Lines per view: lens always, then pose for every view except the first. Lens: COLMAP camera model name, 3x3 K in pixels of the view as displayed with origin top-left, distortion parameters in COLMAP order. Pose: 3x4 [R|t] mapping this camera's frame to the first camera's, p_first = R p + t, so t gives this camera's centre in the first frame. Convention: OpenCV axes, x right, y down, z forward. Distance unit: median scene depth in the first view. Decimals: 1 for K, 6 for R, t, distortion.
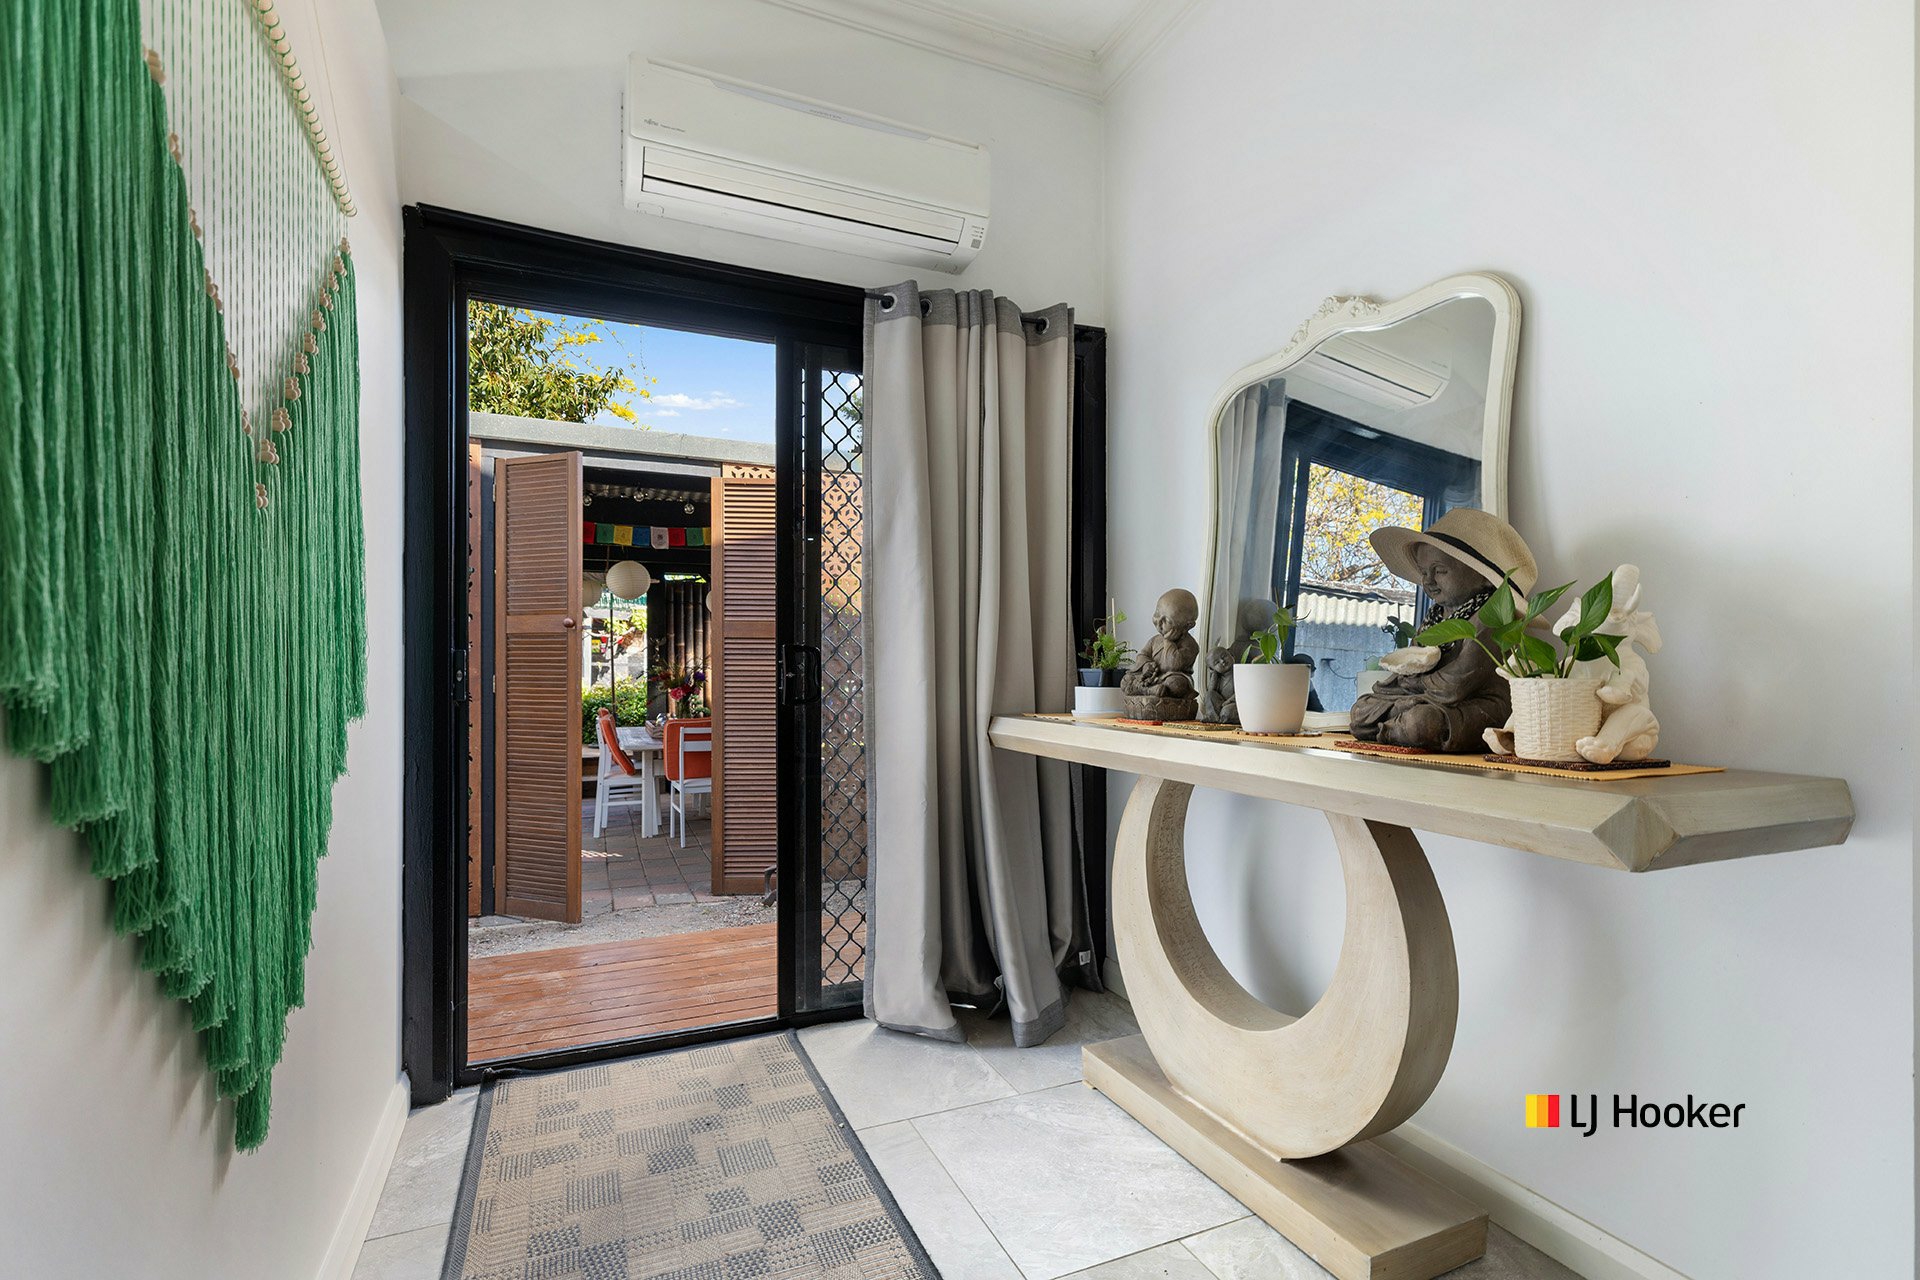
lens RADIAL K [[883.8, 0, 995.5], [0, 883.8, 667.4], [0, 0, 1]] dist [0.000746, -0.000121]
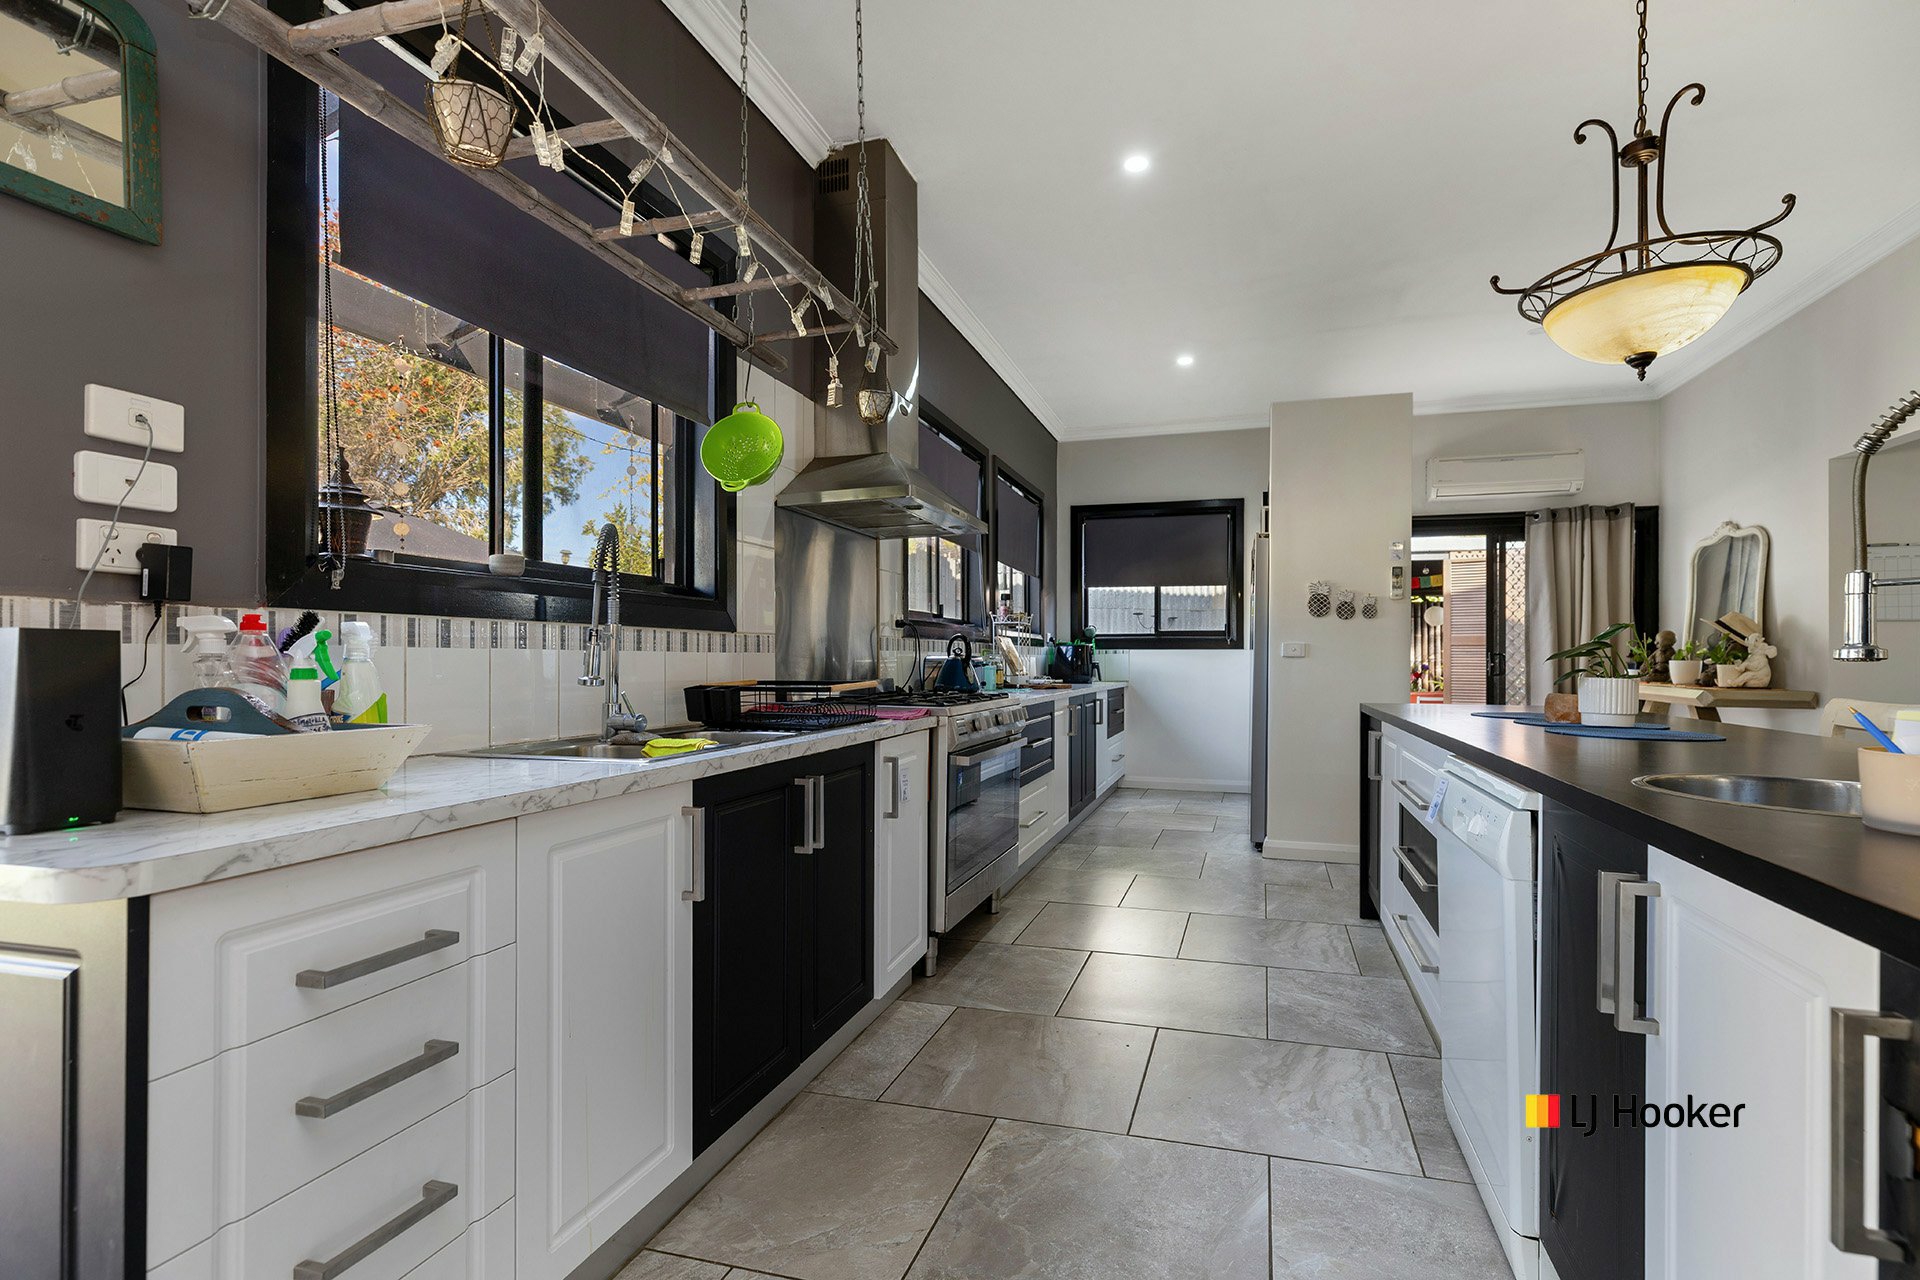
lens RADIAL K [[883.8, 0, 995.5], [0, 883.8, 667.4], [0, 0, 1]] dist [0.000746, -0.000121]
pose [[0.753834, 0.004248, -0.657052, 0.361725], [-0.003200, 0.999991, 0.002795, 0.012869], [0.657058, -0.000004, 0.753840, -1.852175]]
